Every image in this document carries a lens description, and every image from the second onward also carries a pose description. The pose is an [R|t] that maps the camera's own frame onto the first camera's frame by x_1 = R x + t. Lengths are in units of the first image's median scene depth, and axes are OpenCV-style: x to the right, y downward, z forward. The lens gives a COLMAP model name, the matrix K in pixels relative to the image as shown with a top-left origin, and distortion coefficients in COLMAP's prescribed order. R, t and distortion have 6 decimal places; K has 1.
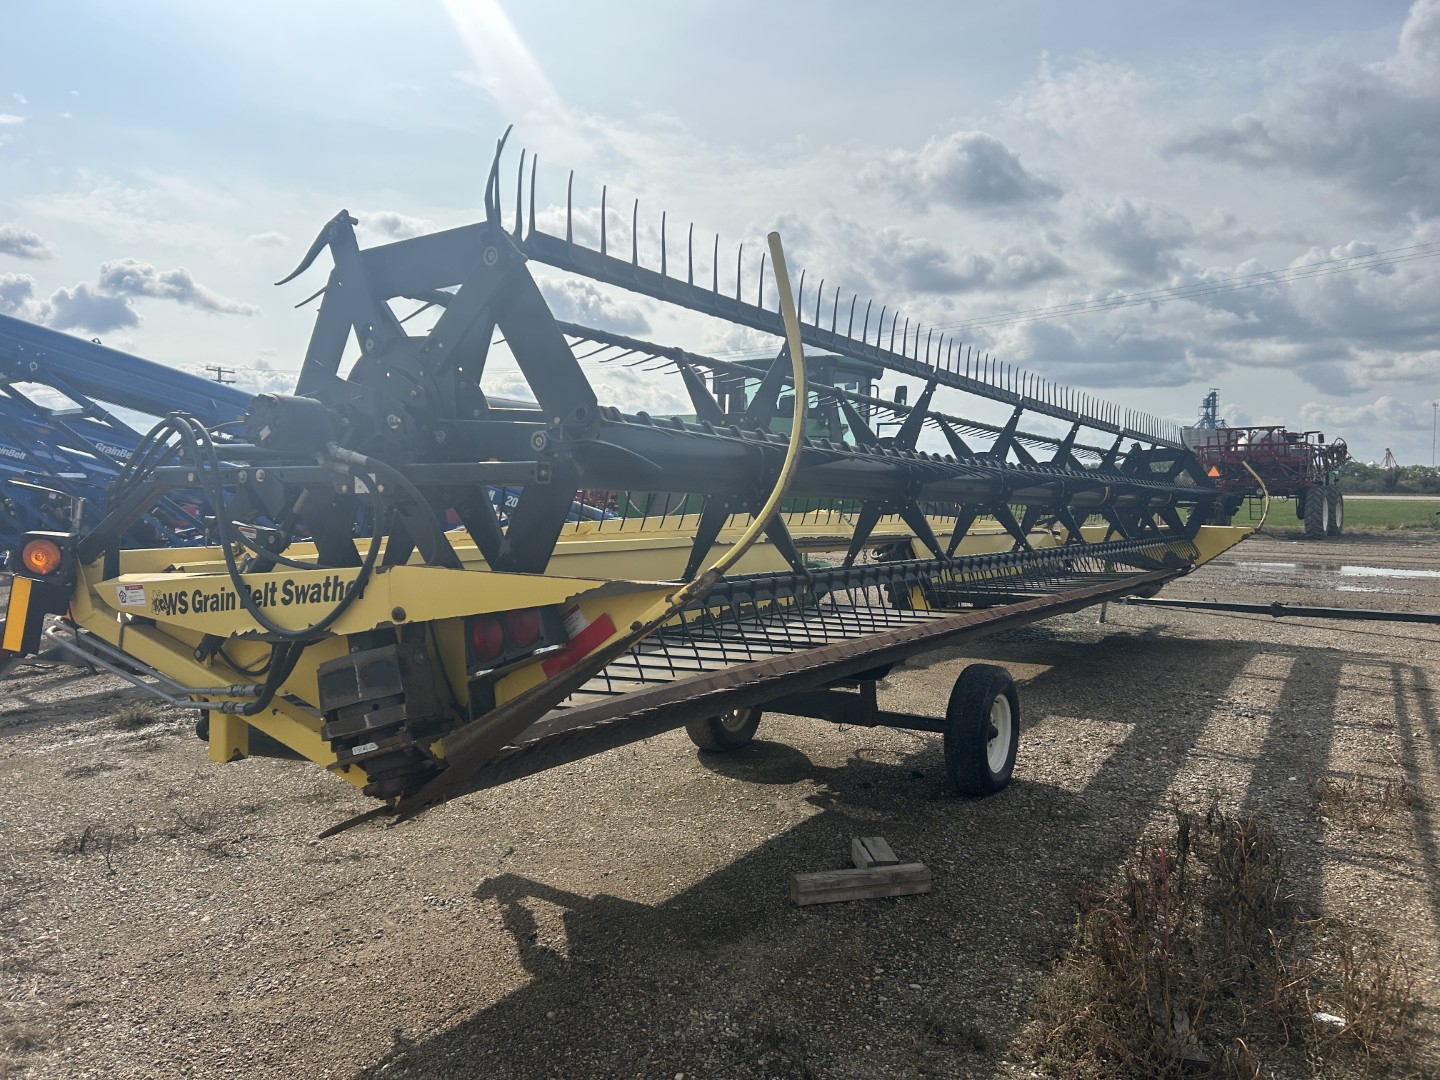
lens RADIAL K [[1080.4, 0, 720.2], [0, 1080.4, 546.7], [0, 0, 1]] dist [0.005081, 0.001345]
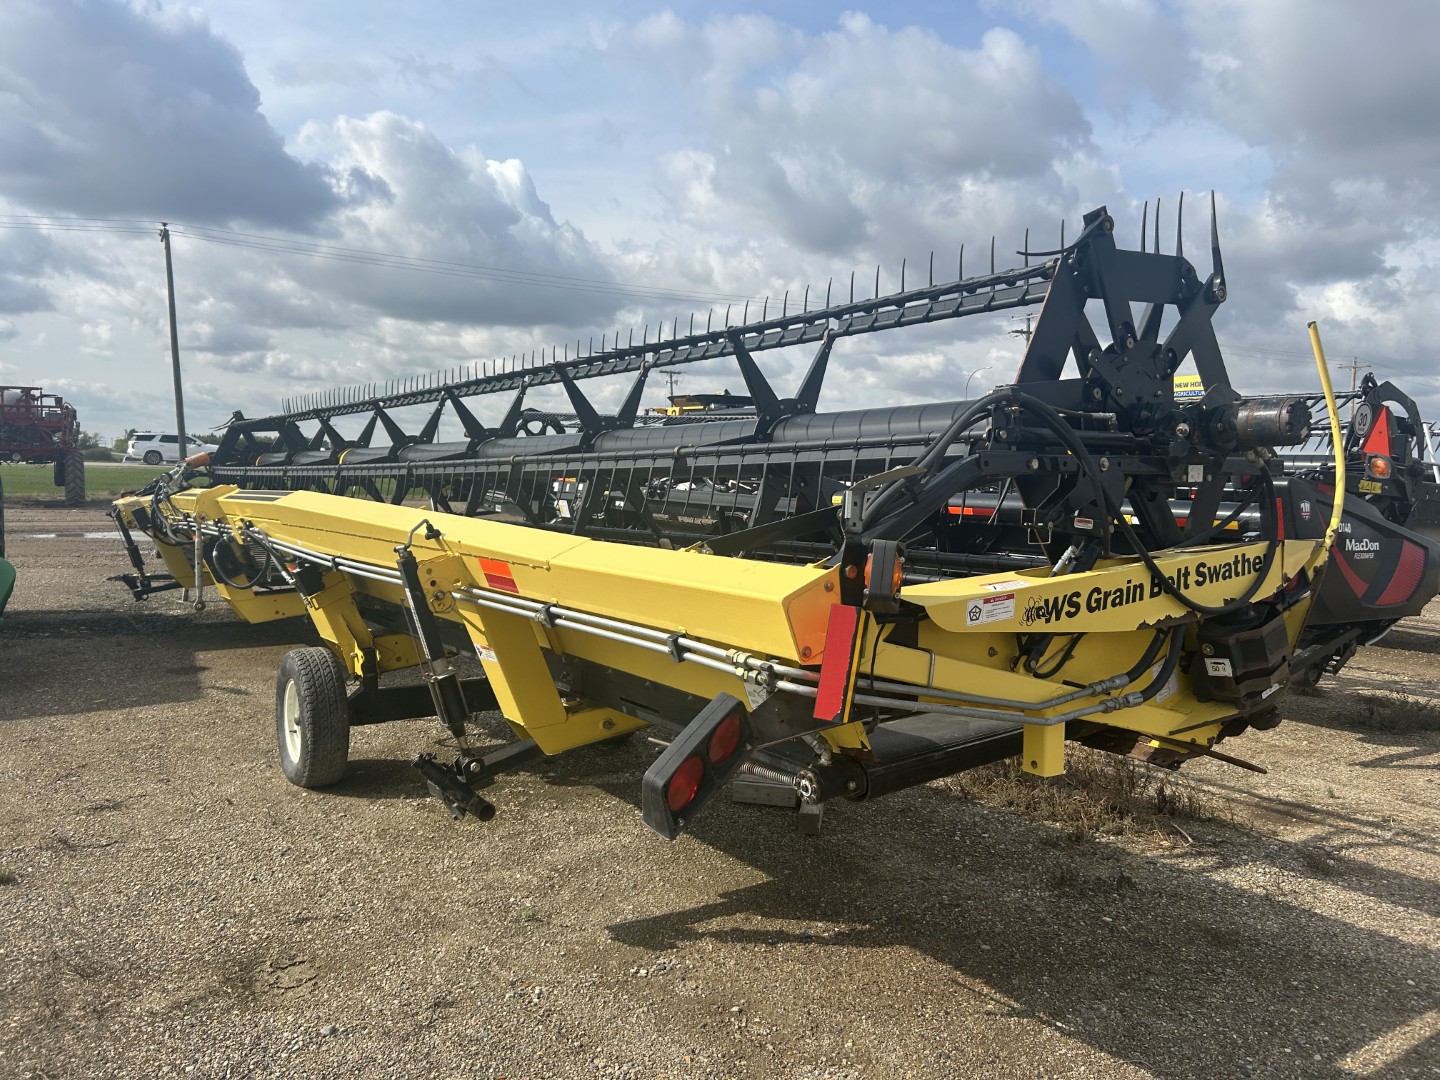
lens RADIAL K [[1087.4, 0, 715.6], [0, 1087.4, 545.8], [0, 0, 1]] dist [0.048414, -0.057170]
pose [[0.392057, -0.062392, 0.917823, -1.399616], [0.033715, 0.998002, 0.053440, -0.053844], [-0.919323, 0.009993, 0.393378, 0.888811]]
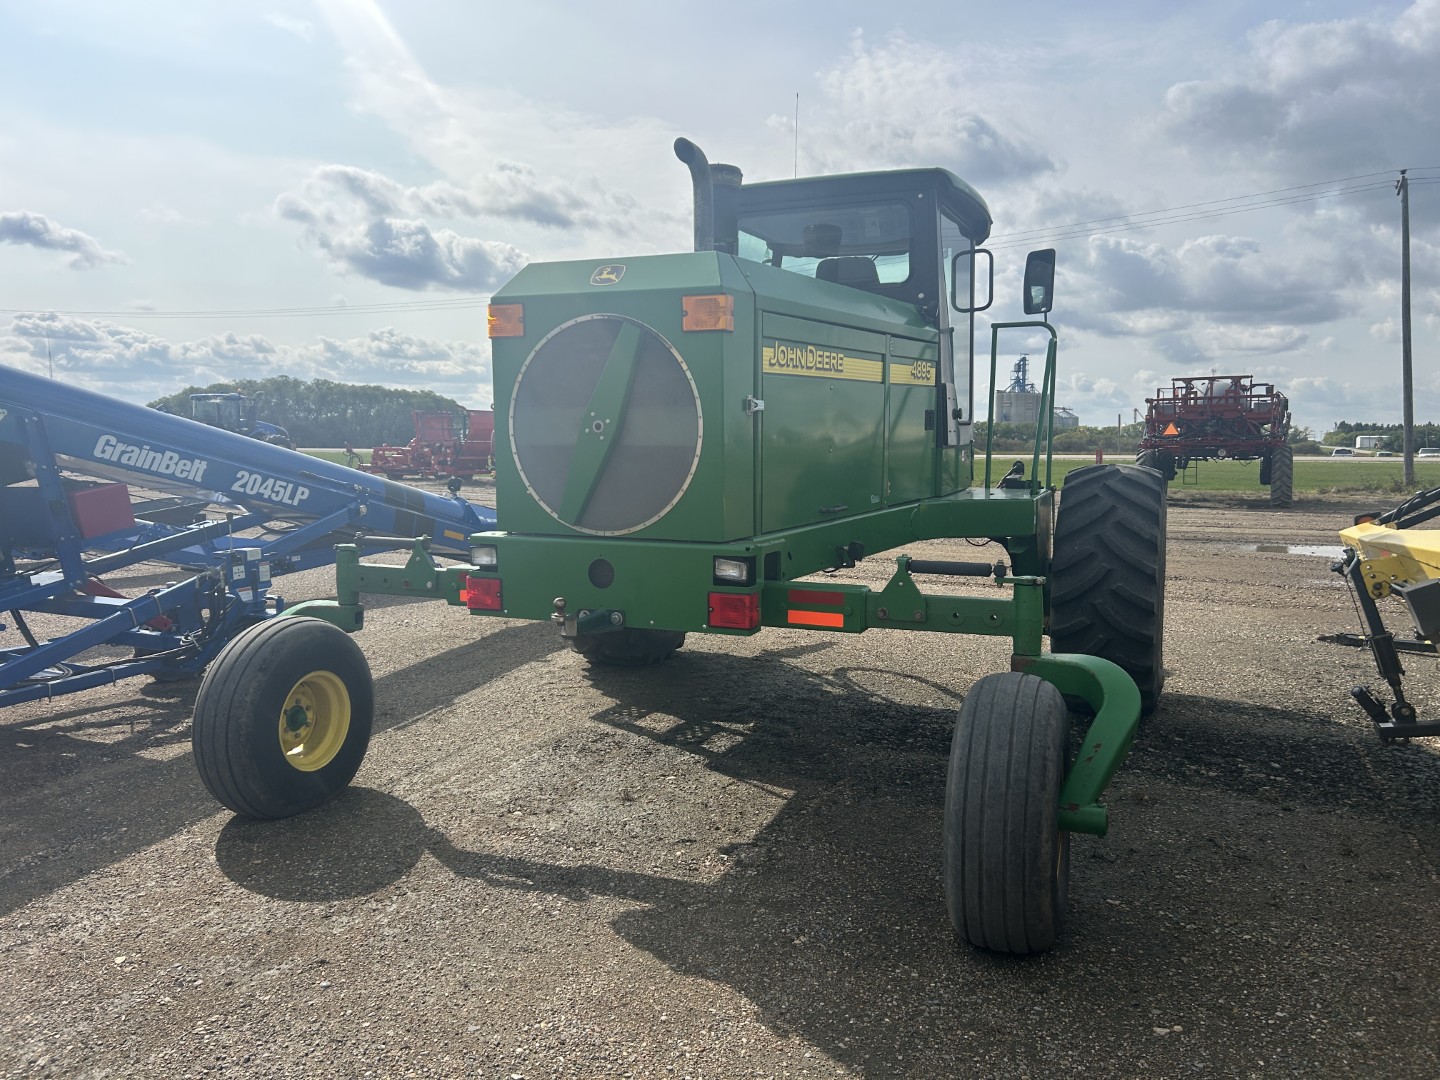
lens RADIAL K [[1087.4, 0, 747.5], [0, 1087.4, 531.6], [0, 0, 1]] dist [0.048414, -0.057170]
pose [[0.982594, -0.018988, 0.184792, -0.301395], [0.015412, 0.999665, 0.020771, -0.132272], [-0.185124, -0.017561, 0.982558, 2.345425]]
